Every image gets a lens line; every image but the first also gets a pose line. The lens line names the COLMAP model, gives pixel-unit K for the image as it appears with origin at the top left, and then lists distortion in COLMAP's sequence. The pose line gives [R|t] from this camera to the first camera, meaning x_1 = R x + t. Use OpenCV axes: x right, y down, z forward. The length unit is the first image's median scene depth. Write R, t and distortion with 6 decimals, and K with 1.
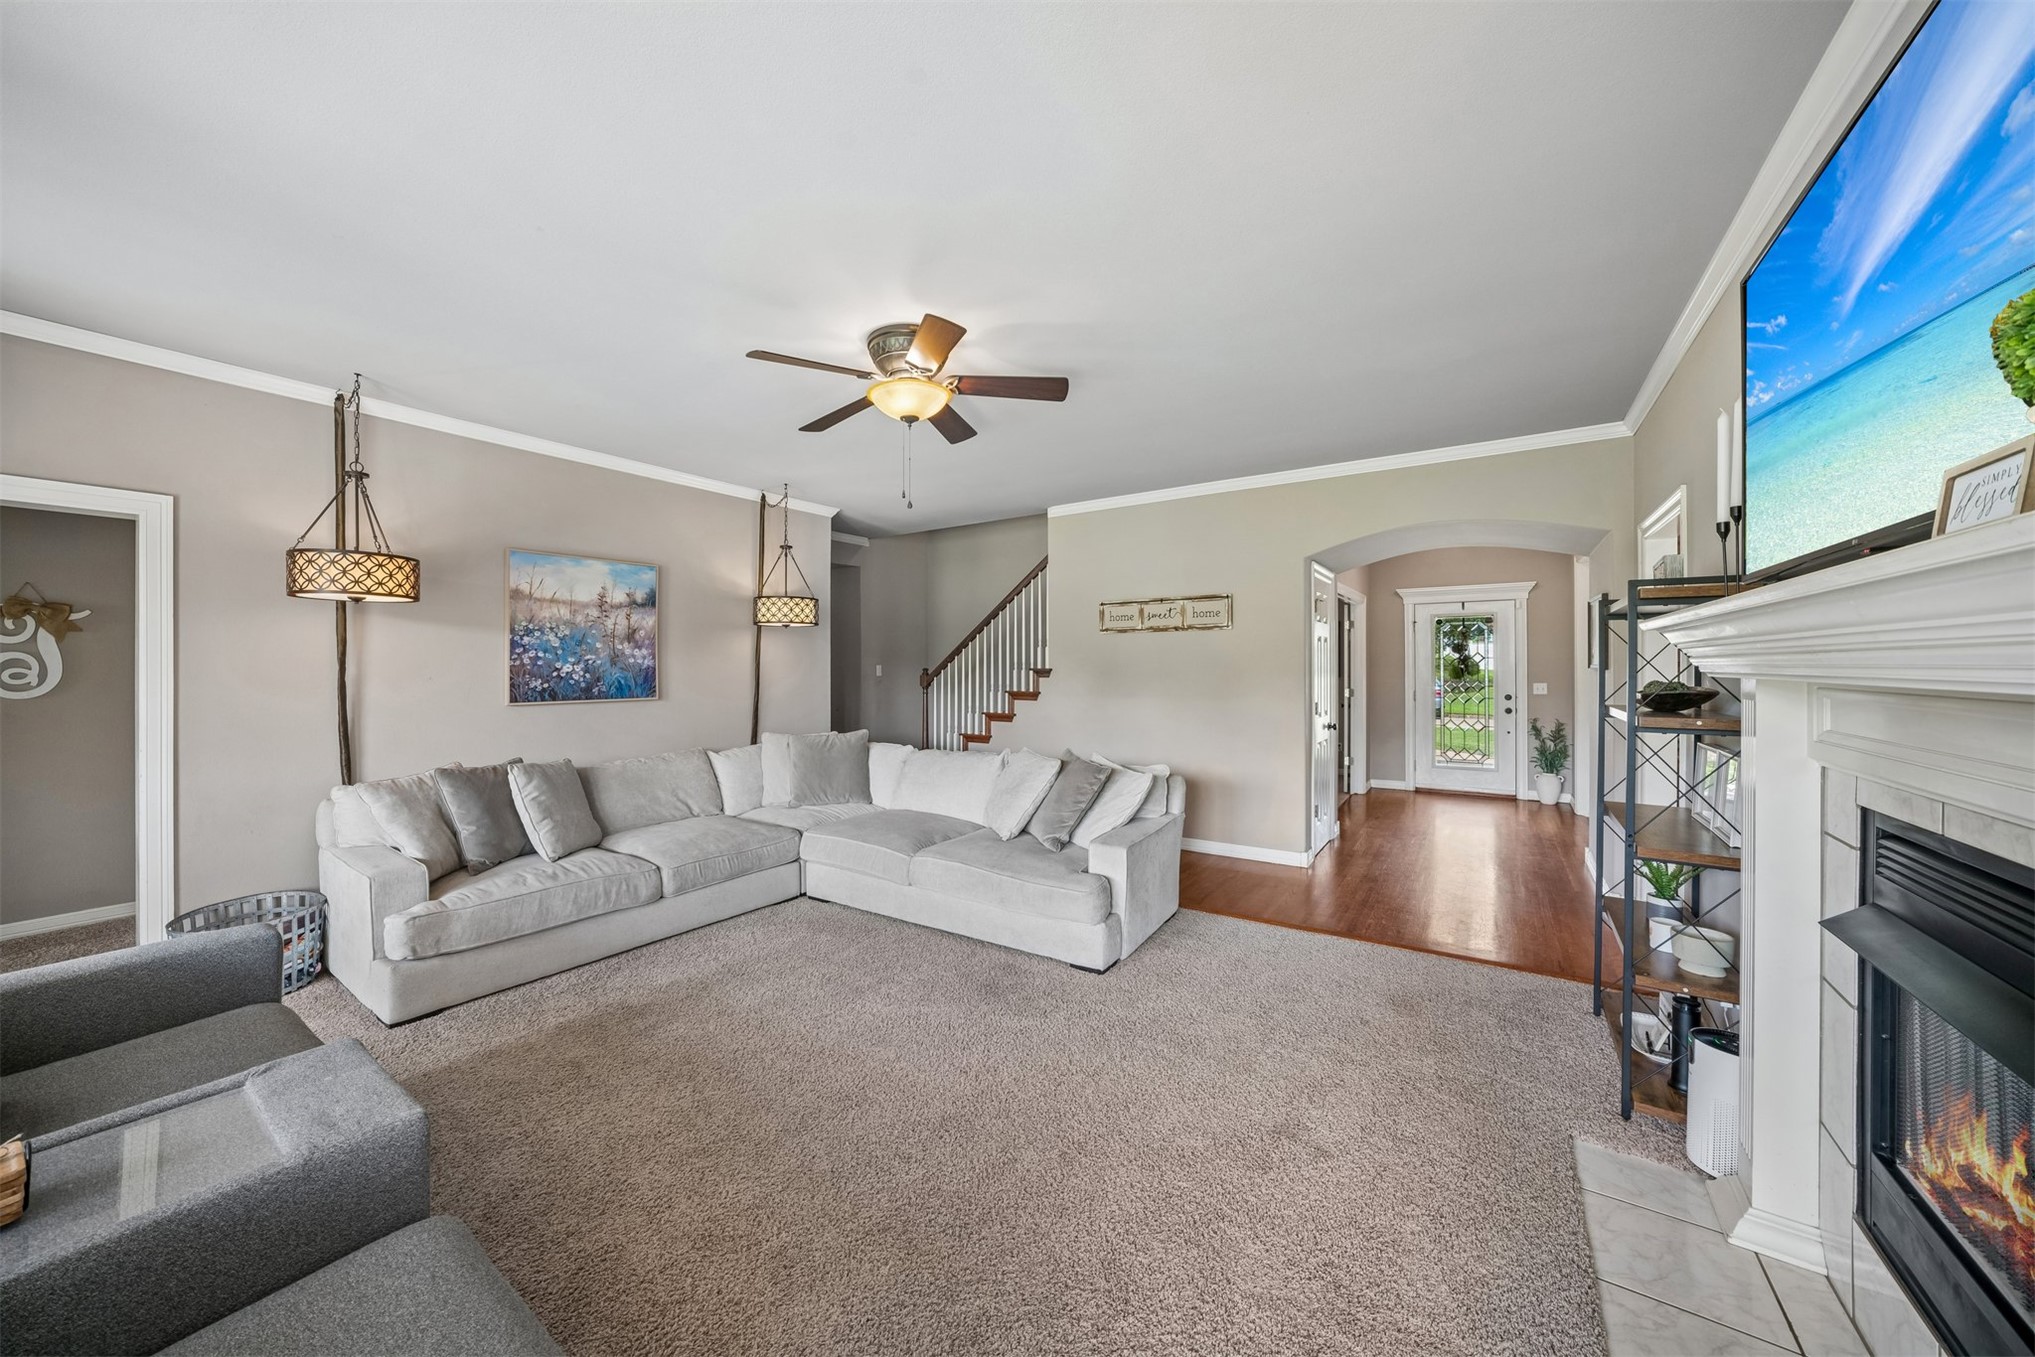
lens RADIAL K [[711.3, 0, 1016.9], [0, 711.3, 660.7], [0, 0, 1]] dist [-0.008156, 0.001556]
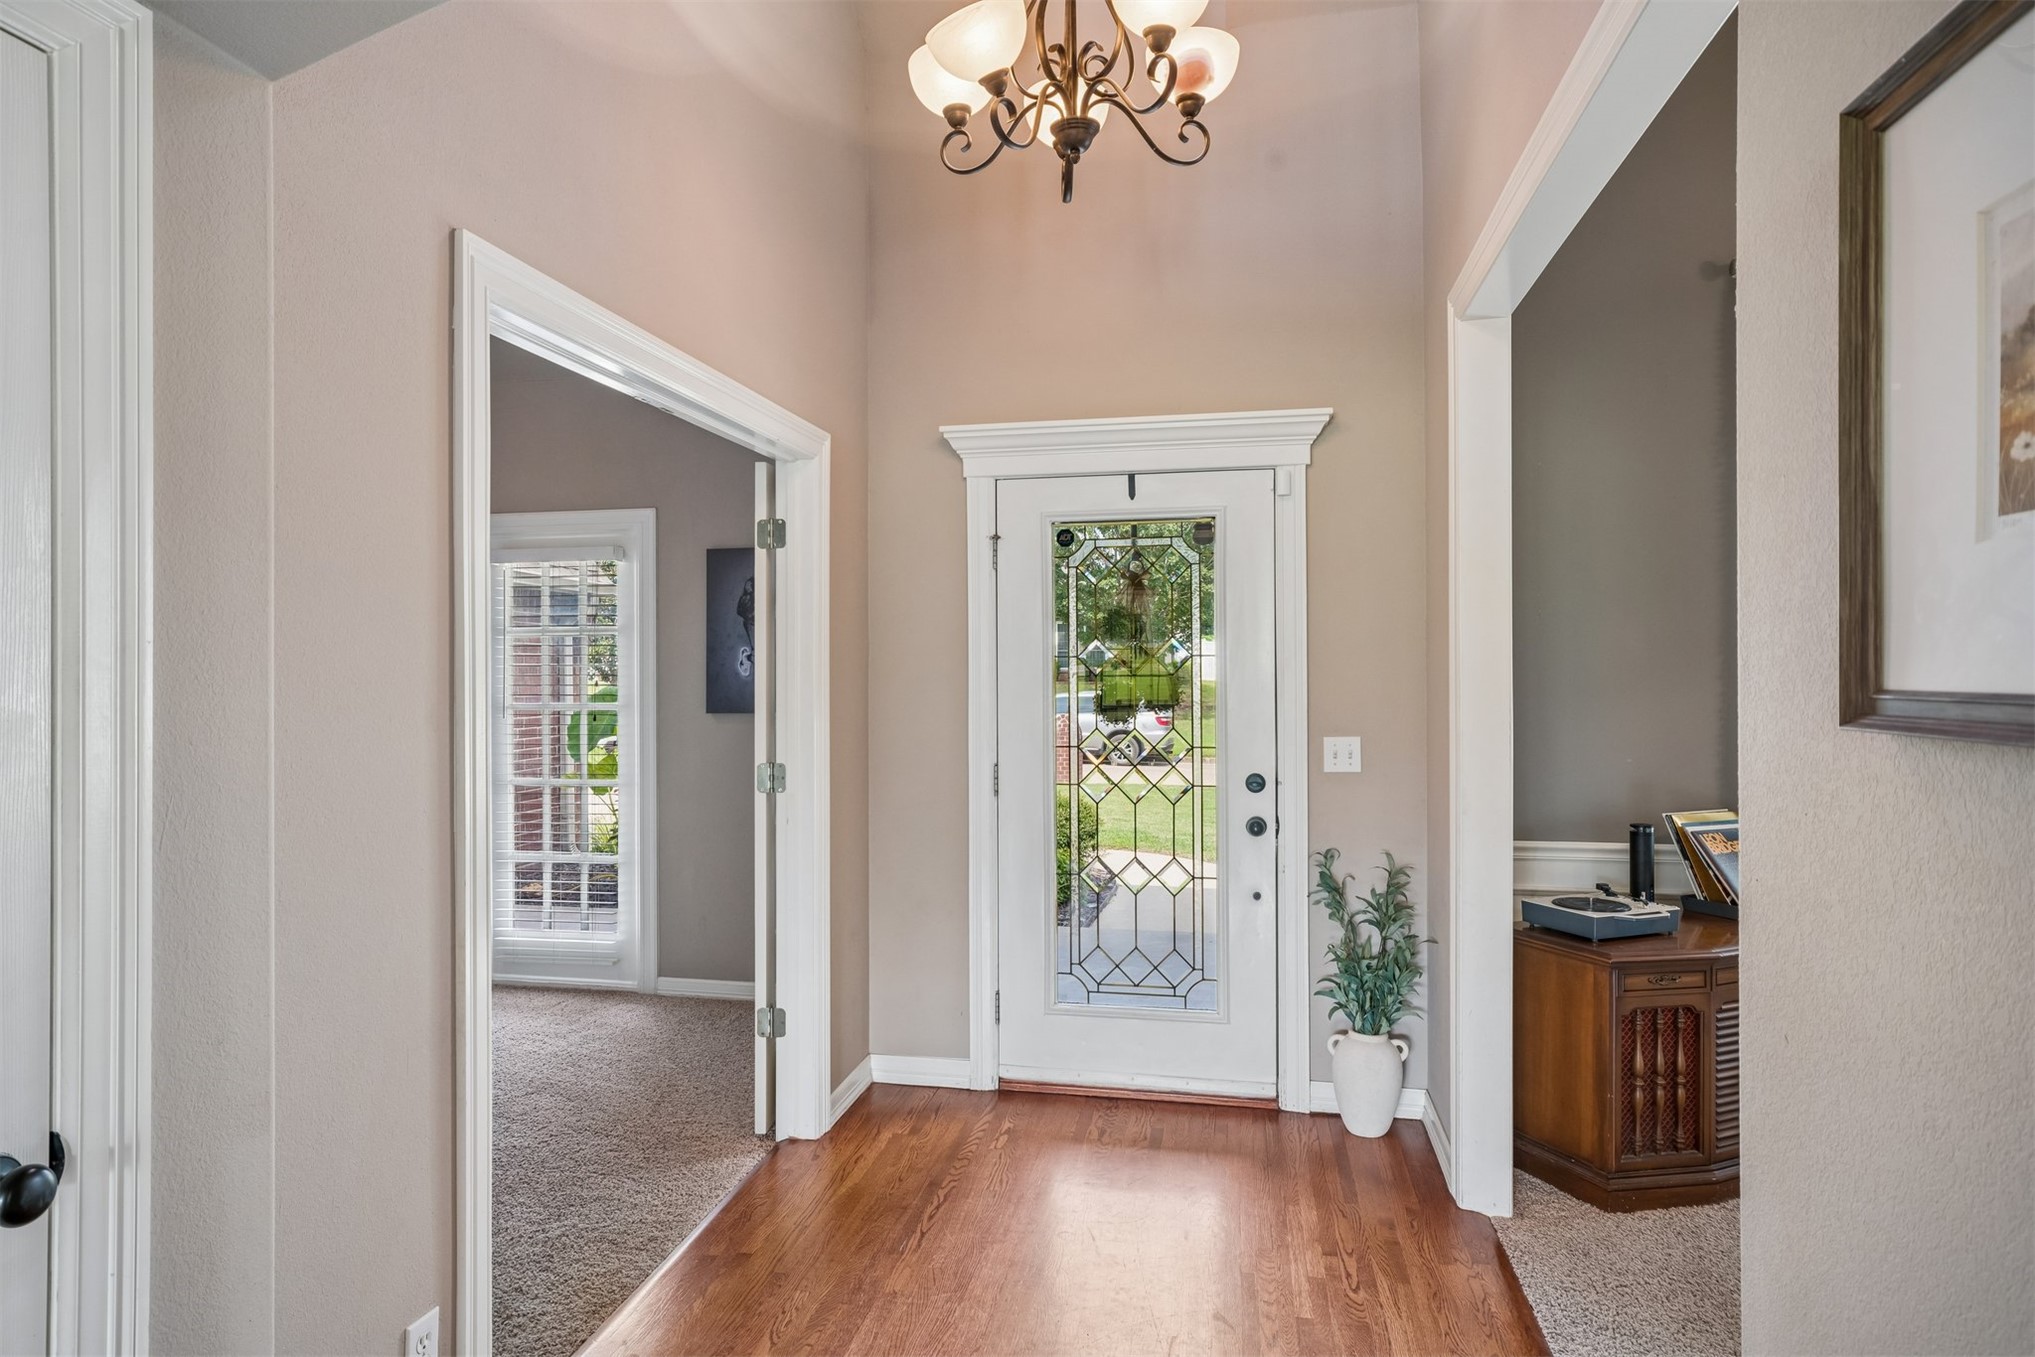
lens RADIAL K [[1108.1, 0, 1011.4], [0, 1108.1, 668.4], [0, 0, 1]] dist [0.021693, 0.001318]
pose [[0.916841, 0.000266, 0.399252, 0.405562], [-0.002313, 0.999987, 0.004646, -0.000784], [-0.399245, -0.005184, 0.916830, 0.604122]]
